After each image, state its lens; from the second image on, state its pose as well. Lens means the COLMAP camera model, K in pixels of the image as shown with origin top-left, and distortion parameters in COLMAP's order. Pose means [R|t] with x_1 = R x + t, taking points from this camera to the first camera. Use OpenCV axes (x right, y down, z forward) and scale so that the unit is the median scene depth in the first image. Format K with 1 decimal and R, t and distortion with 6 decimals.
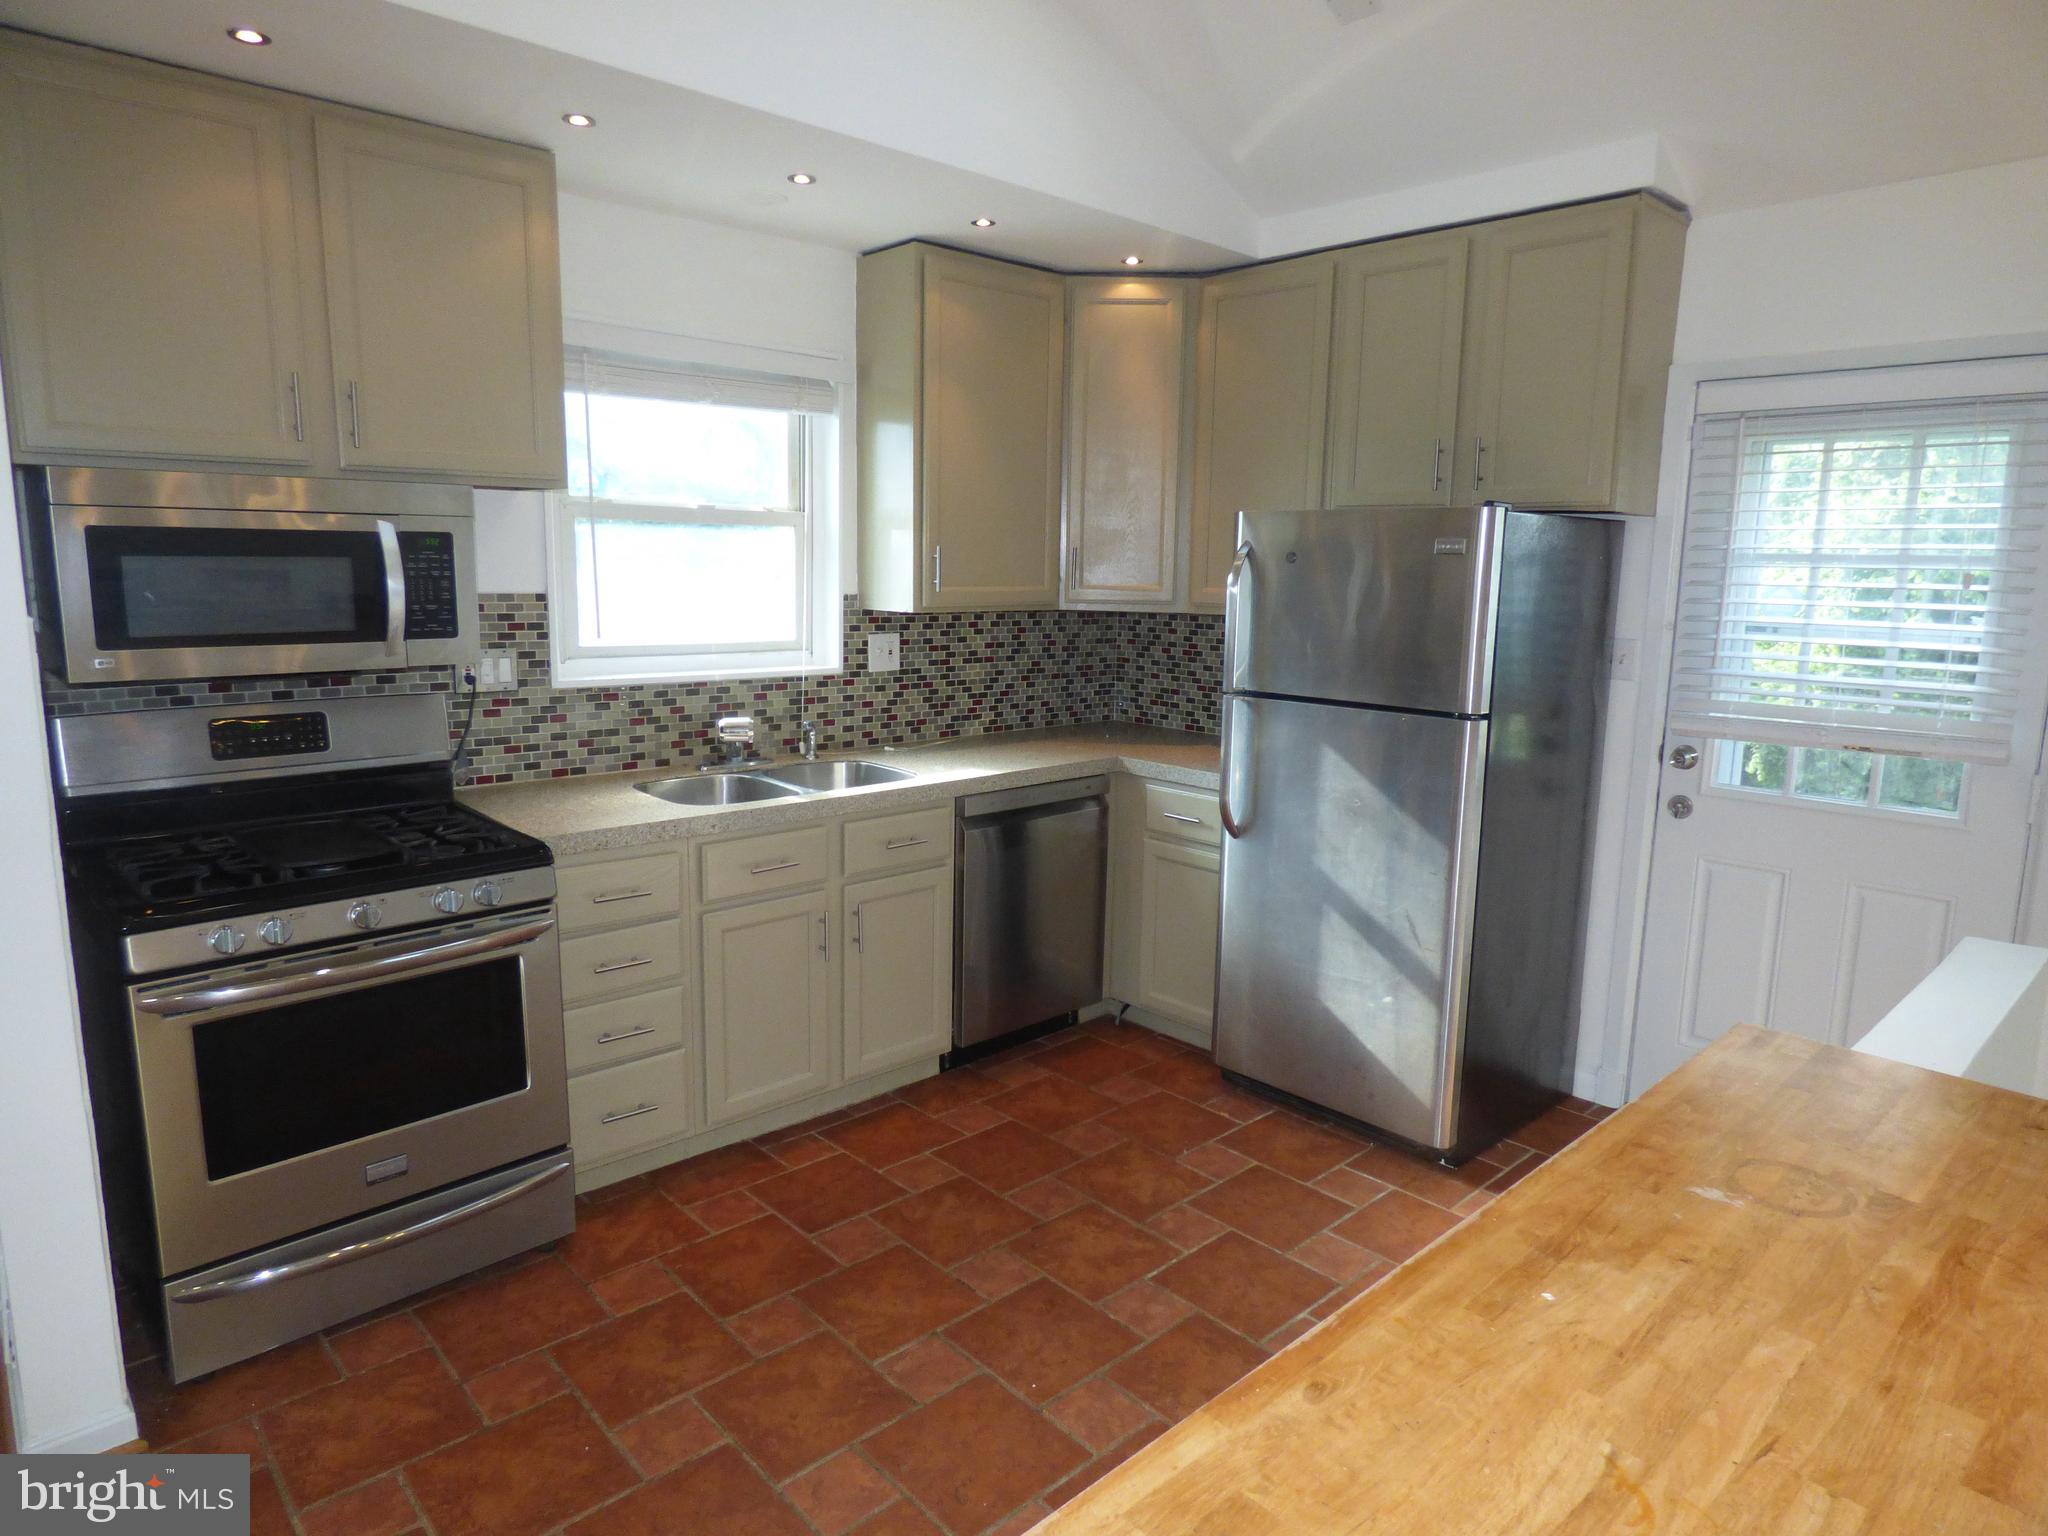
lens RADIAL K [[1222.8, 0, 1028.5], [0, 1222.8, 768.7], [0, 0, 1]] dist [-0.014384, 0.000627]
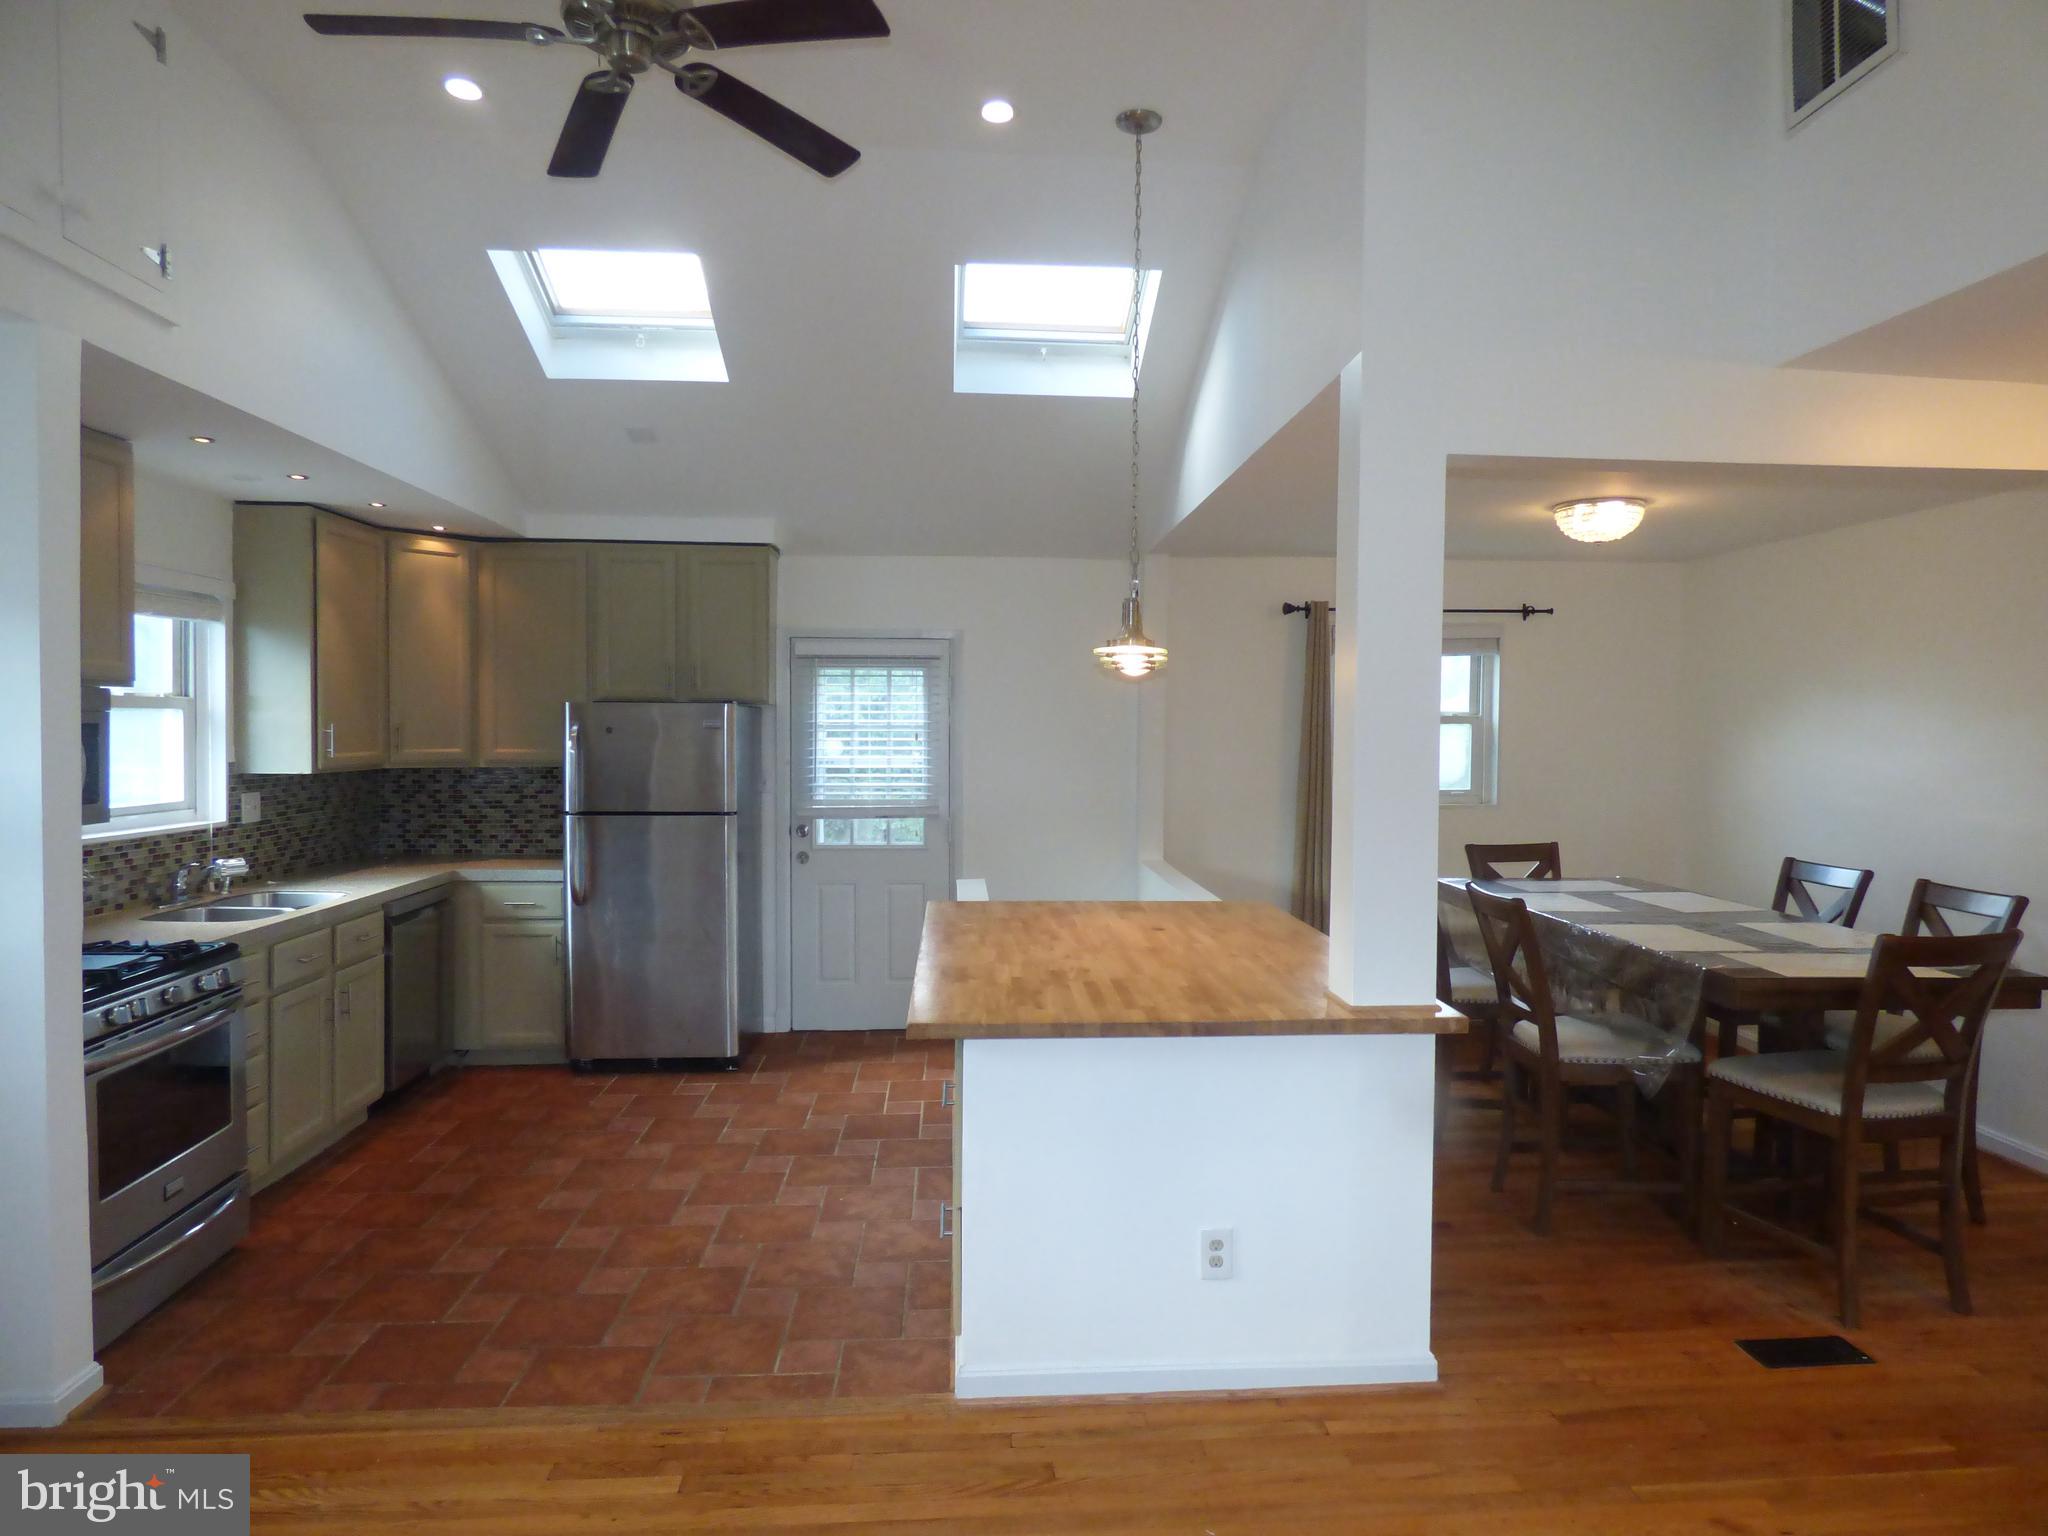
lens RADIAL K [[1222.8, 0, 1028.5], [0, 1222.8, 768.7], [0, 0, 1]] dist [-0.014384, 0.000627]
pose [[0.632616, -0.039308, 0.773467, -0.651868], [0.133206, 0.989350, -0.058669, 0.049824], [-0.762924, 0.140146, 0.631115, -0.444094]]
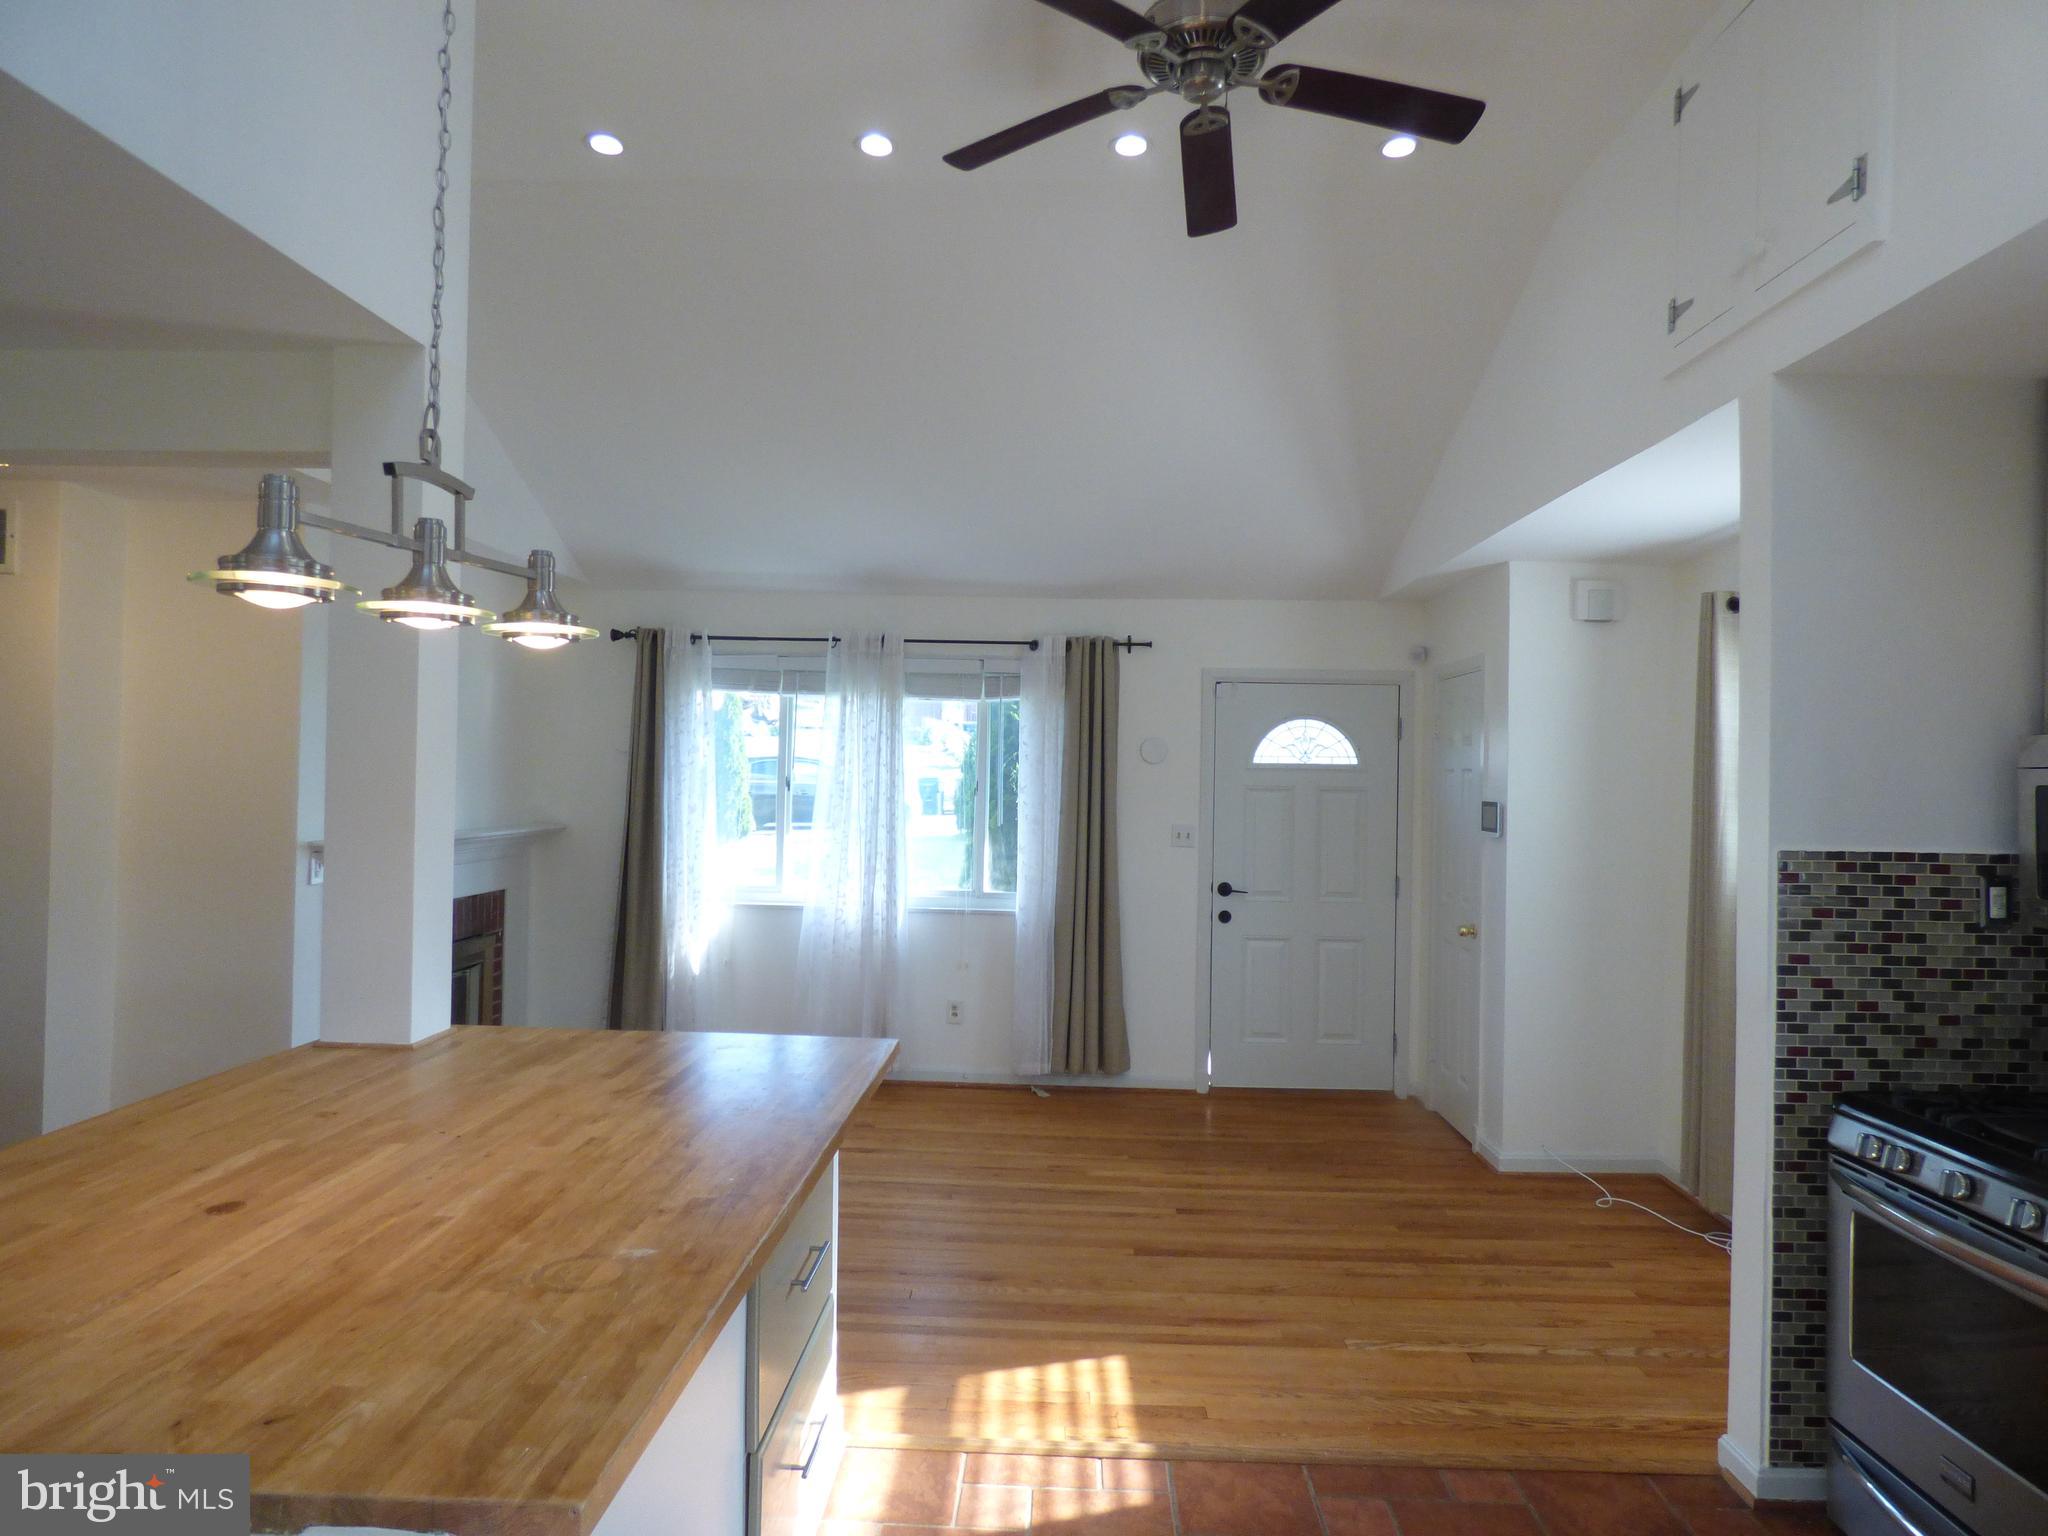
lens RADIAL K [[1230.4, 0, 1024.3], [0, 1230.4, 770.3], [0, 0, 1]] dist [-0.008350, 0.000266]
pose [[-0.706107, -0.036676, -0.707154, 0.417900], [-0.149375, 0.983900, 0.098125, -0.115292], [0.692170, 0.174918, -0.700217, 0.722081]]
